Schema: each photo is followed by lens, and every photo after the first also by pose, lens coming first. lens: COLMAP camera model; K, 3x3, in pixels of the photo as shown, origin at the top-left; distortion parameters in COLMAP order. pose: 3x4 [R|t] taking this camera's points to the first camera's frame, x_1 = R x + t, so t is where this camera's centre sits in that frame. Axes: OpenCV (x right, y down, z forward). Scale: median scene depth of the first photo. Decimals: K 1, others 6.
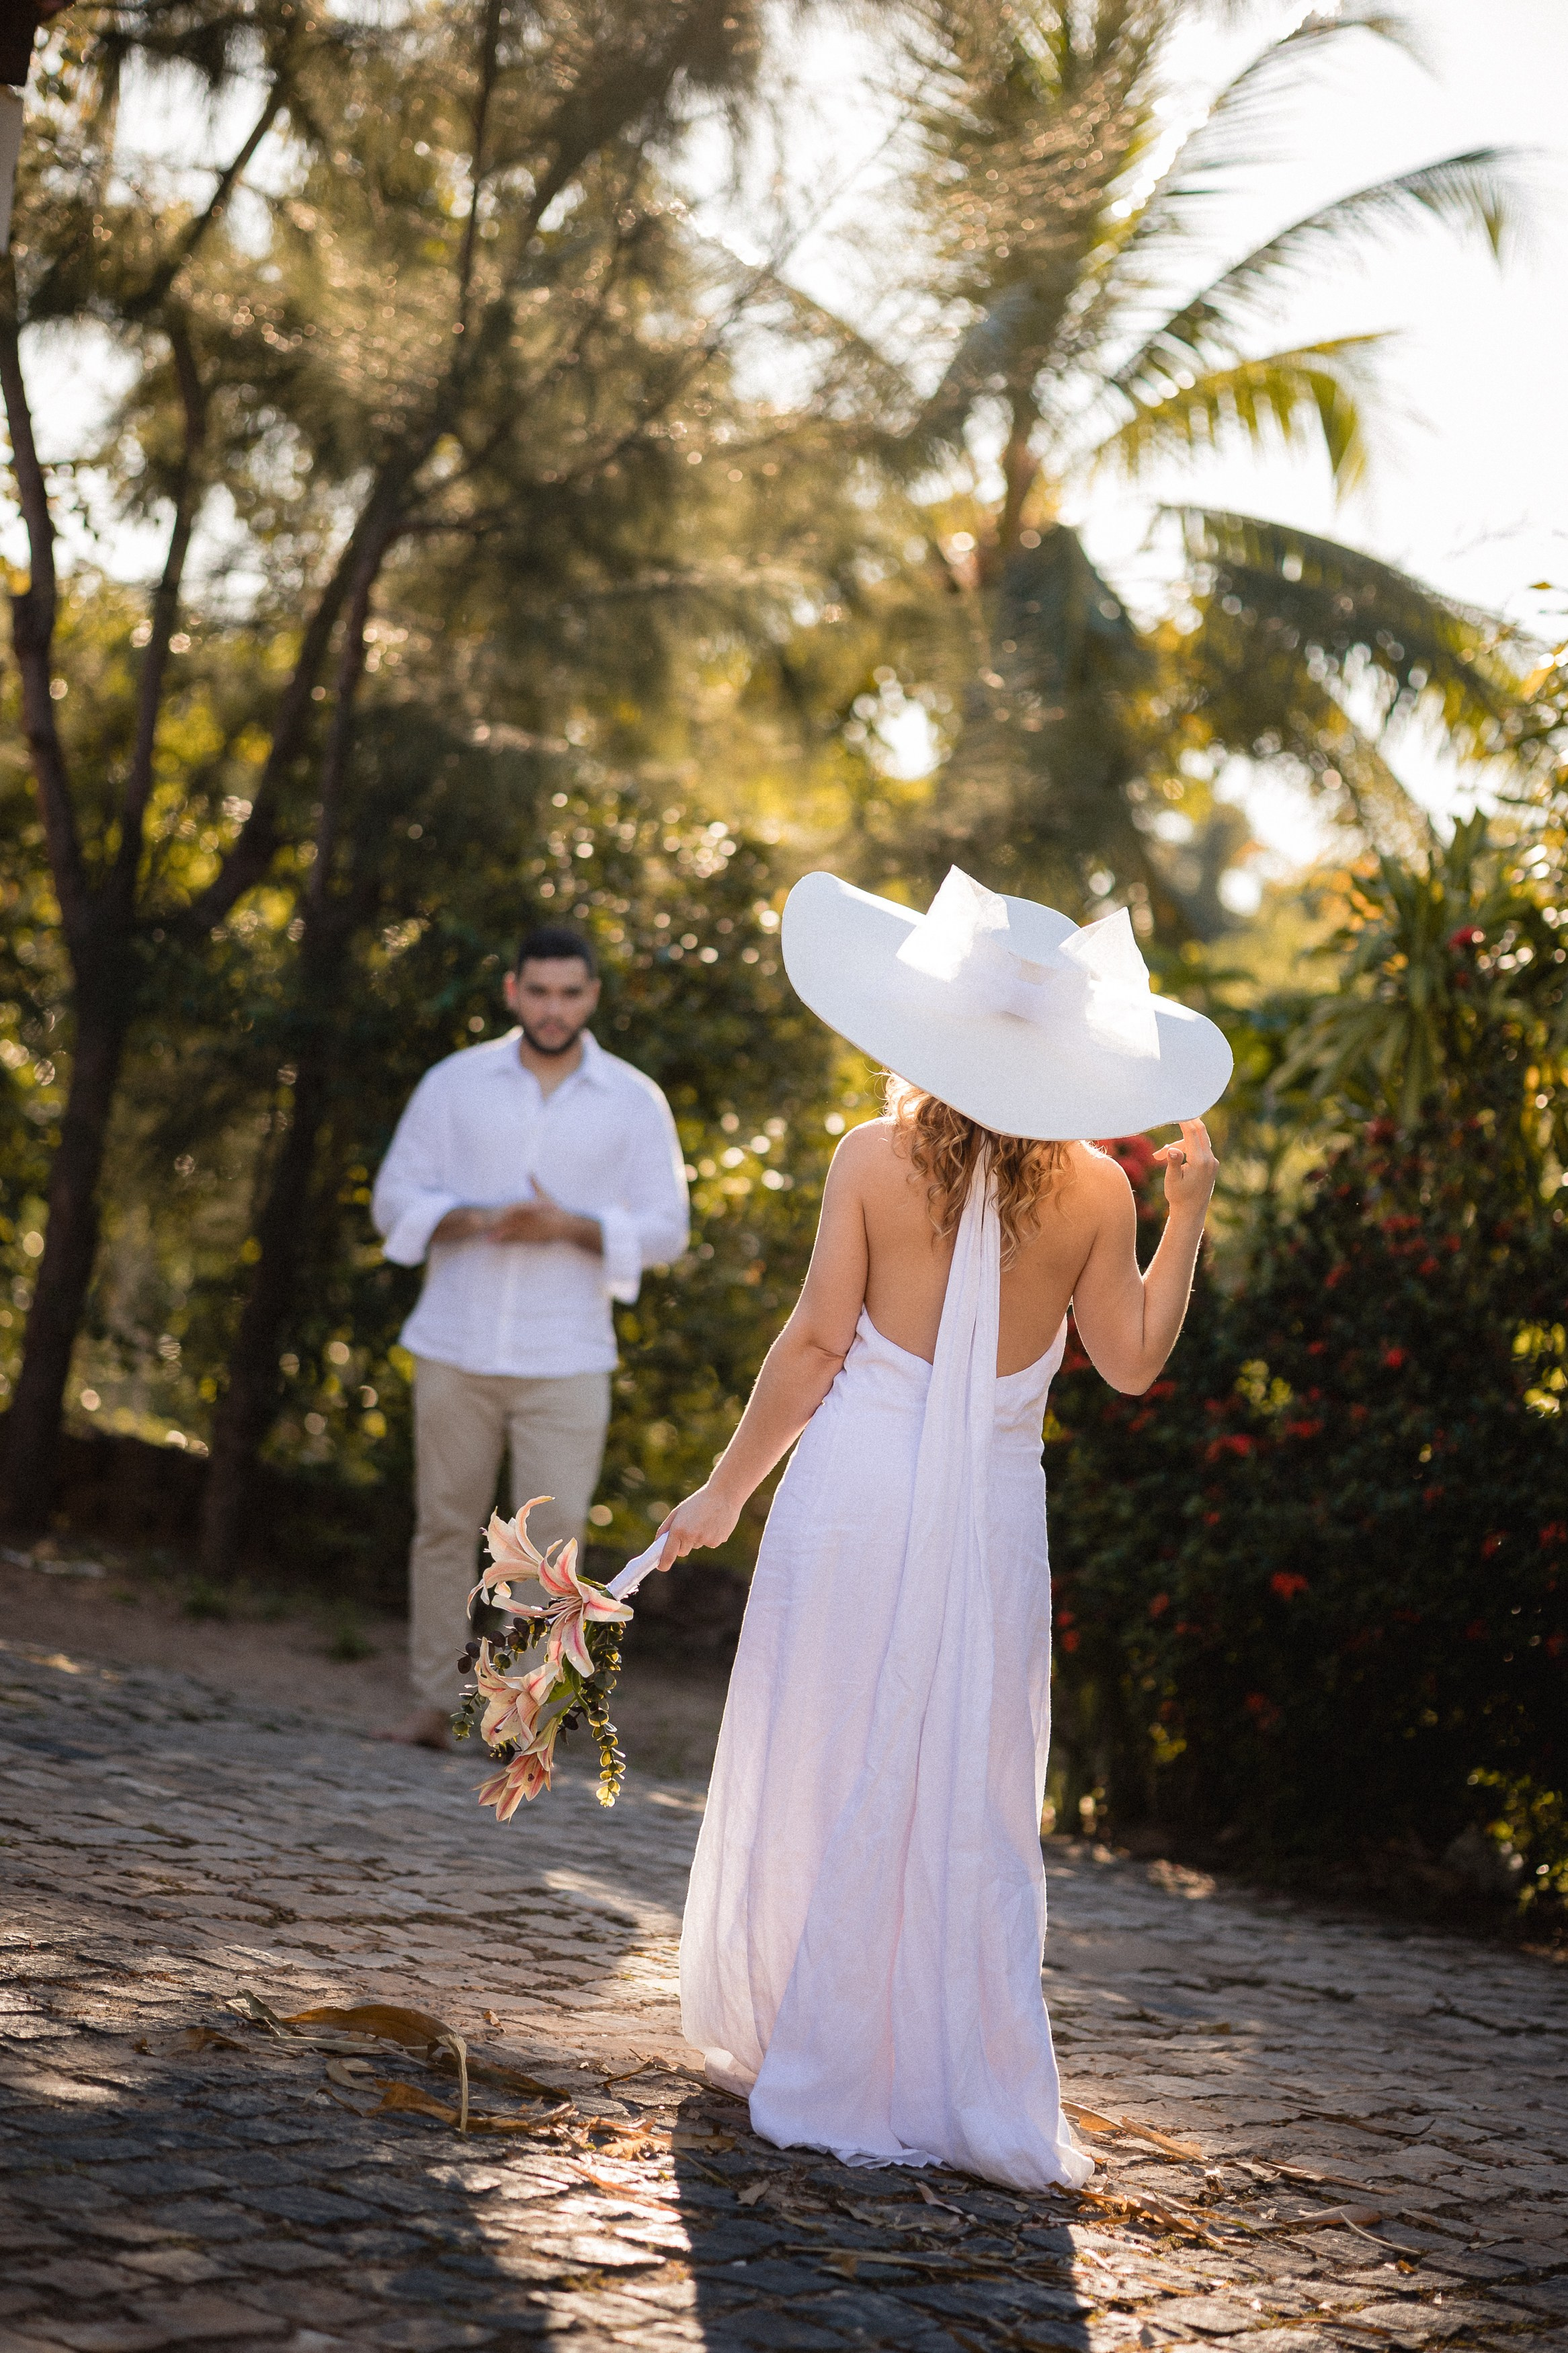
lens RADIAL K [[5087.9, 0, 784.0], [0, 5087.9, 1176.5], [0, 0, 1]] dist [0.087503, -0.437406]
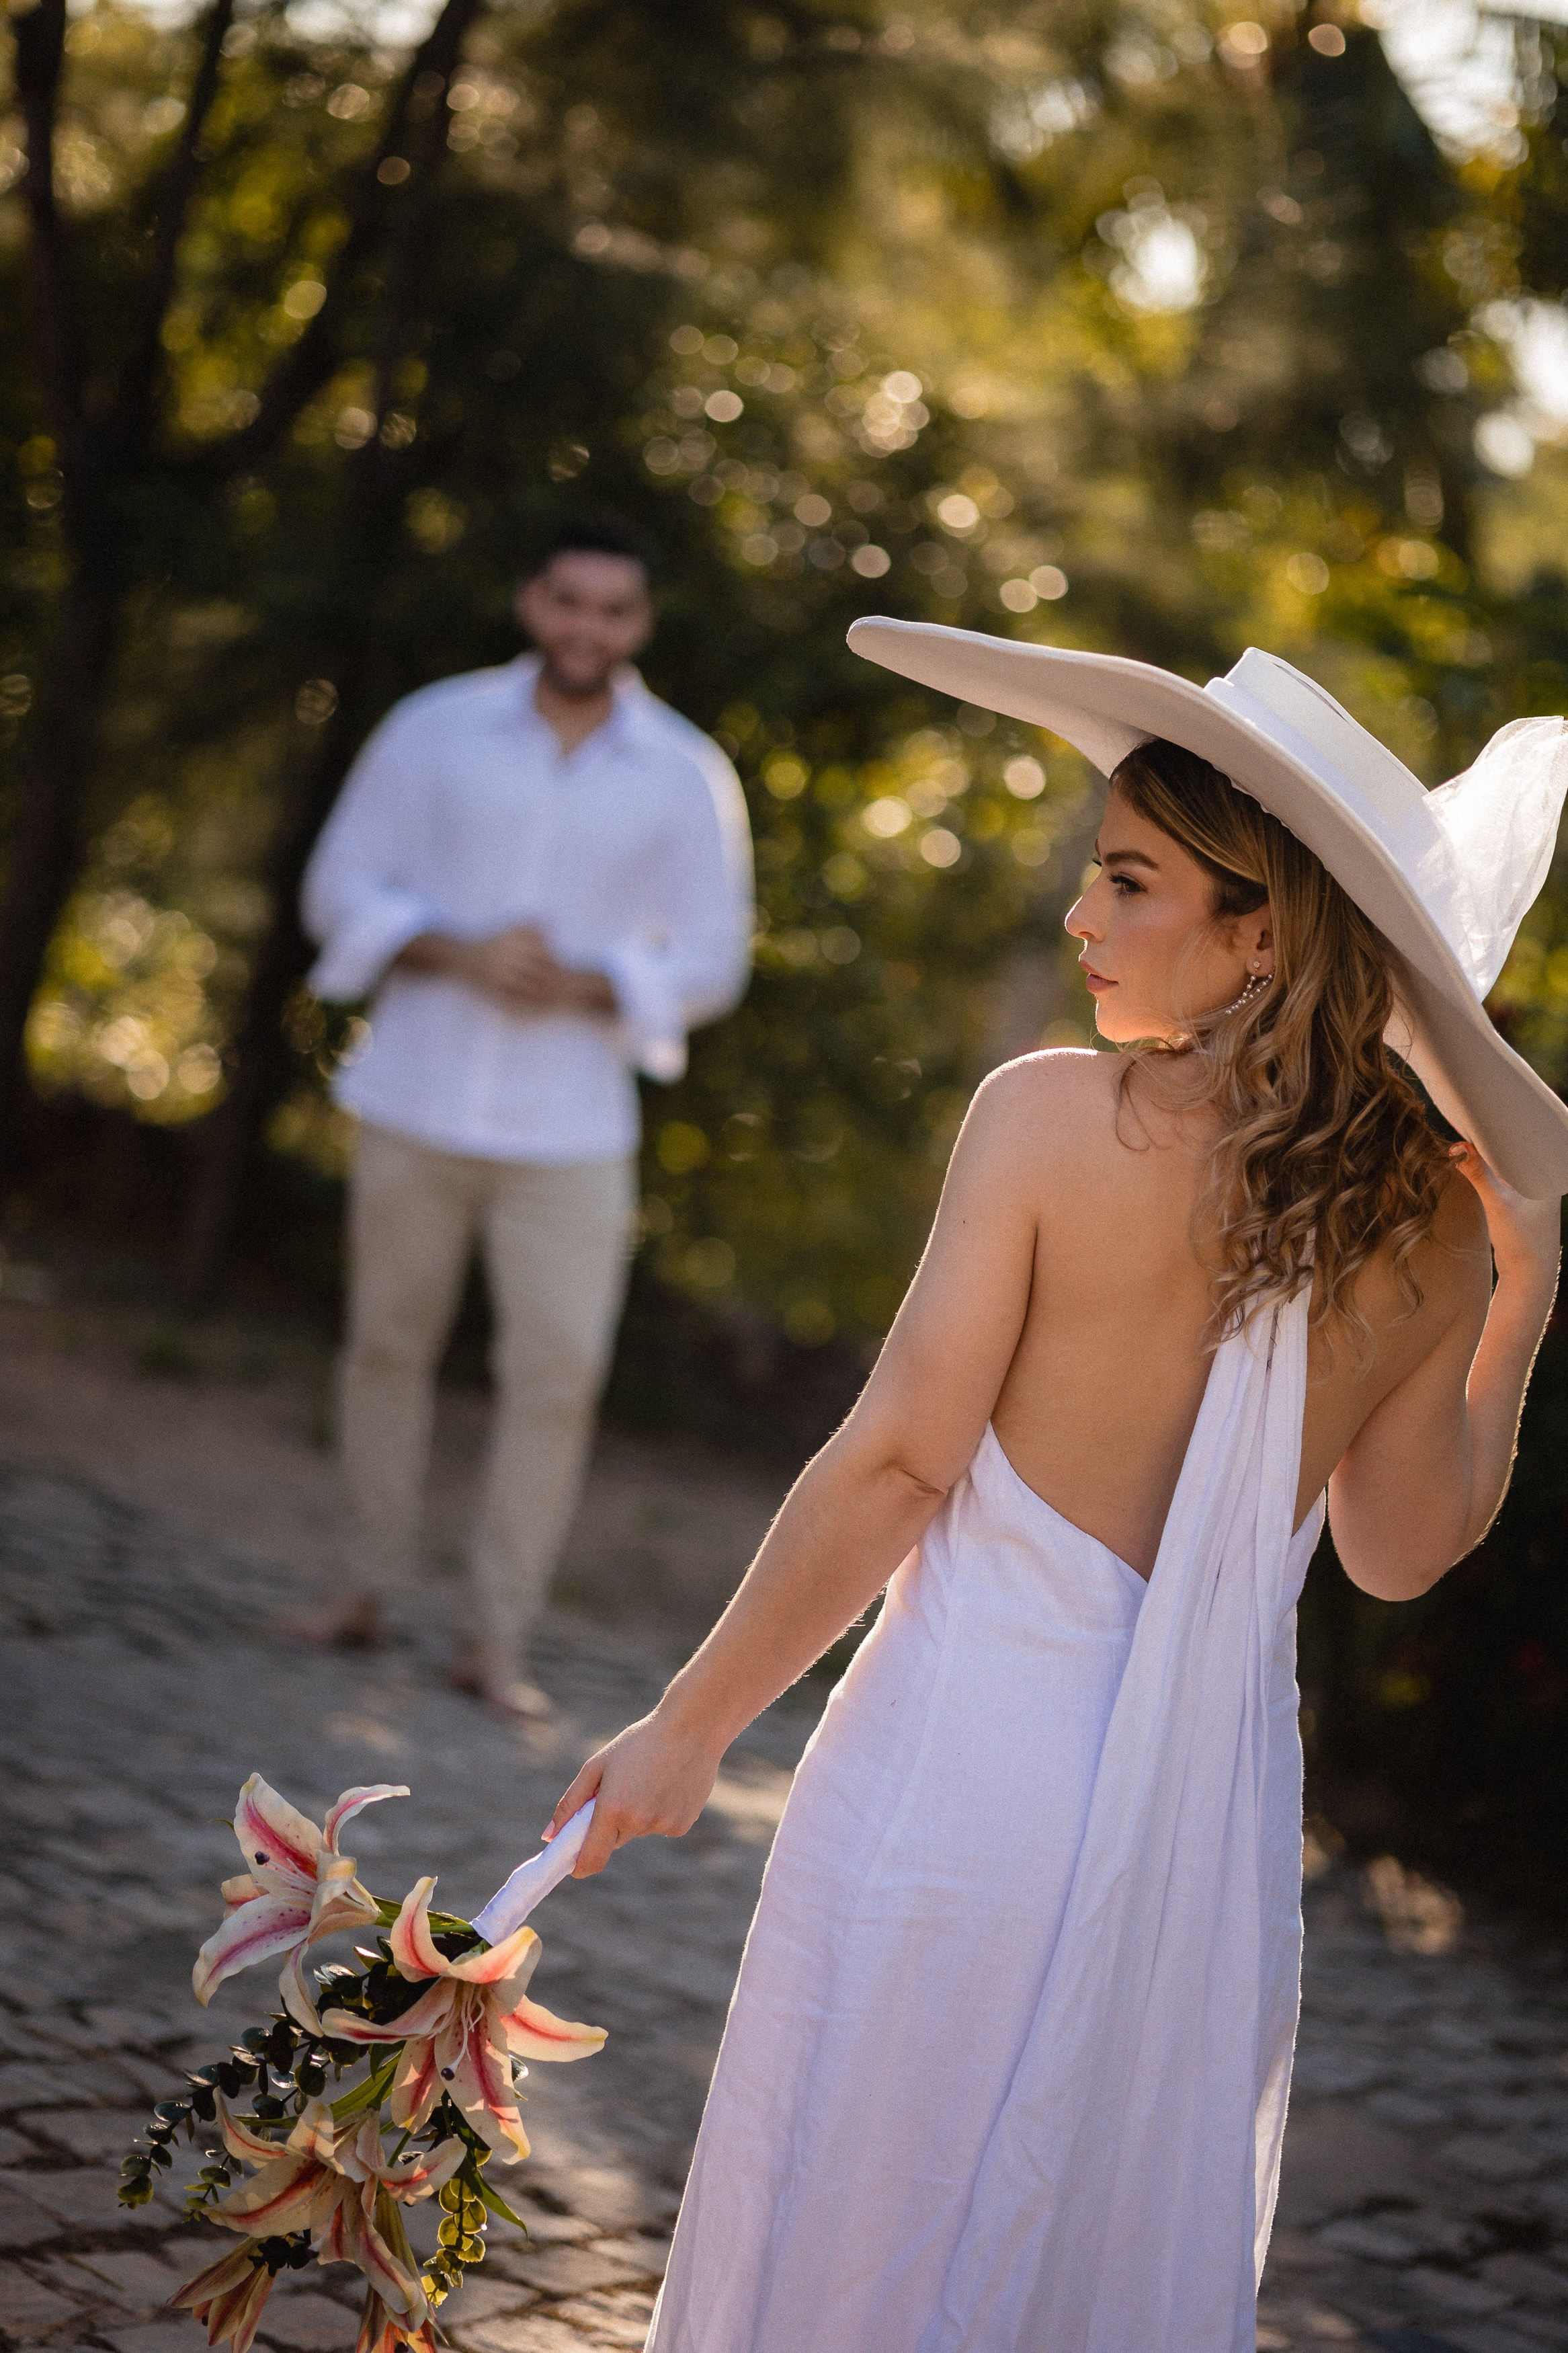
lens RADIAL K [[5087.9, 0, 784.0], [0, 5087.9, 1176.5], [0, 0, 1]] dist [0.087503, -0.437406]
pose [[0.996417, 0.076649, -0.035755, 0.005480], [-0.072840, 0.992532, 0.097848, -0.024888], [0.042988, -0.094893, 0.994559, 0.233732]]
